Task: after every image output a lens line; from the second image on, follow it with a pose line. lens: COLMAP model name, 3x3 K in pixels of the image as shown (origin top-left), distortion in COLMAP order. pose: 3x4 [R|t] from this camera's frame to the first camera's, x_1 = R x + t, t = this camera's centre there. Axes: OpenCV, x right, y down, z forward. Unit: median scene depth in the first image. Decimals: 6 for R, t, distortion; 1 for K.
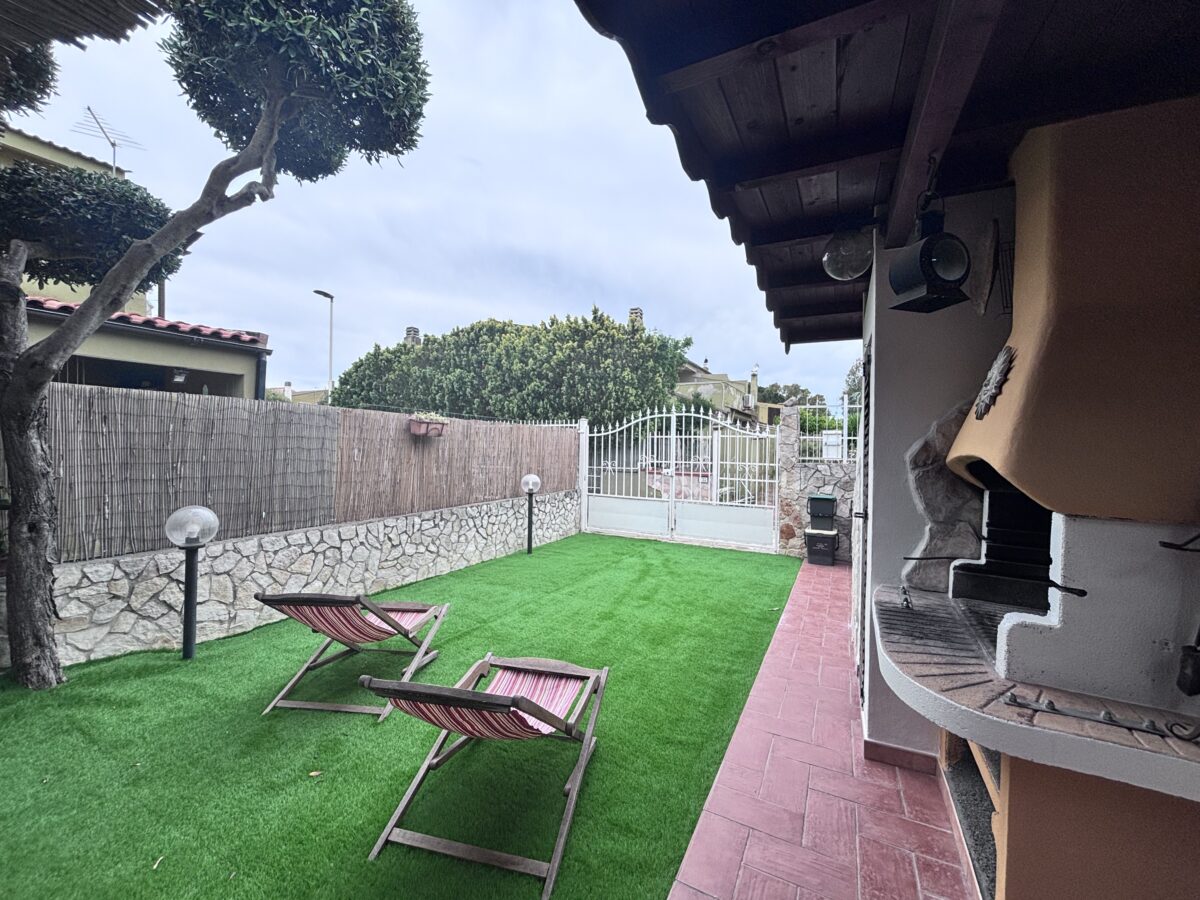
lens RADIAL K [[475.5, 0, 601.7], [0, 475.5, 448.5], [0, 0, 1]] dist [0.000840, -0.000244]
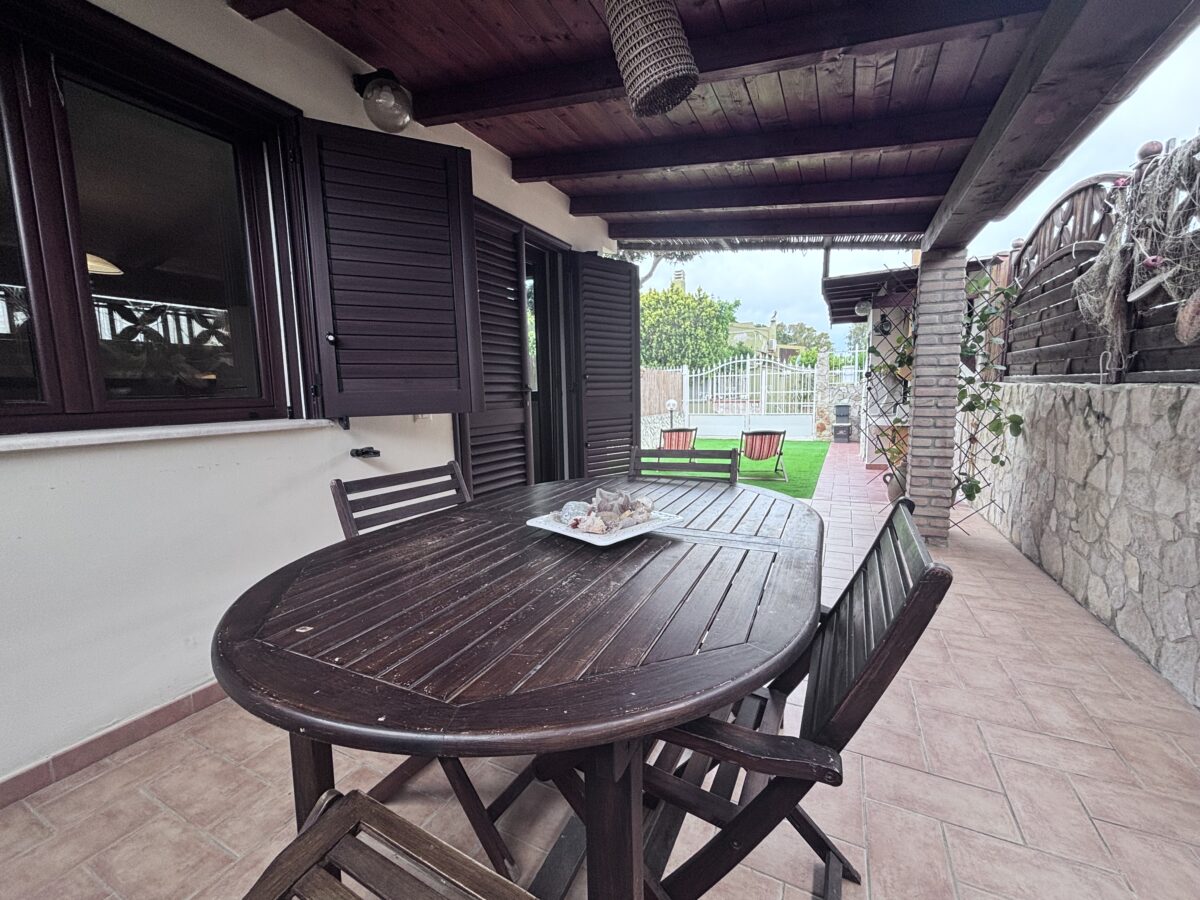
lens RADIAL K [[475.5, 0, 597.9], [0, 475.5, 448.6], [0, 0, 1]] dist [0.000840, -0.000244]
pose [[0.999226, -0.037002, -0.013363, -0.457204], [0.038253, 0.993158, 0.110339, 0.037388], [0.009189, -0.110765, 0.993804, -0.835242]]
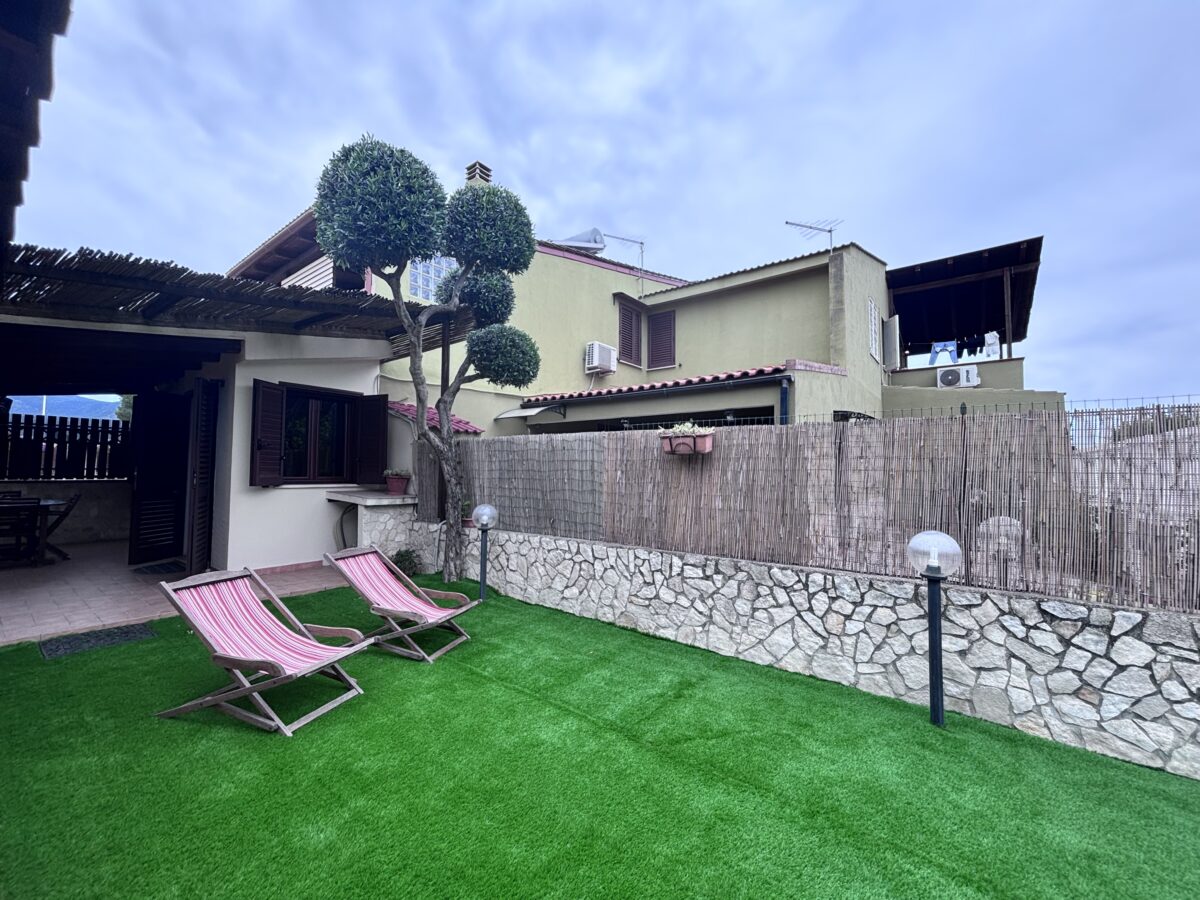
lens RADIAL K [[475.5, 0, 602.7], [0, 475.5, 442.6], [0, 0, 1]] dist [0.000840, -0.000244]
pose [[-0.173342, -0.073805, -0.982092, 0.374563], [-0.016400, 0.997266, -0.072051, 0.011751], [0.984725, 0.003617, -0.174079, 0.902114]]
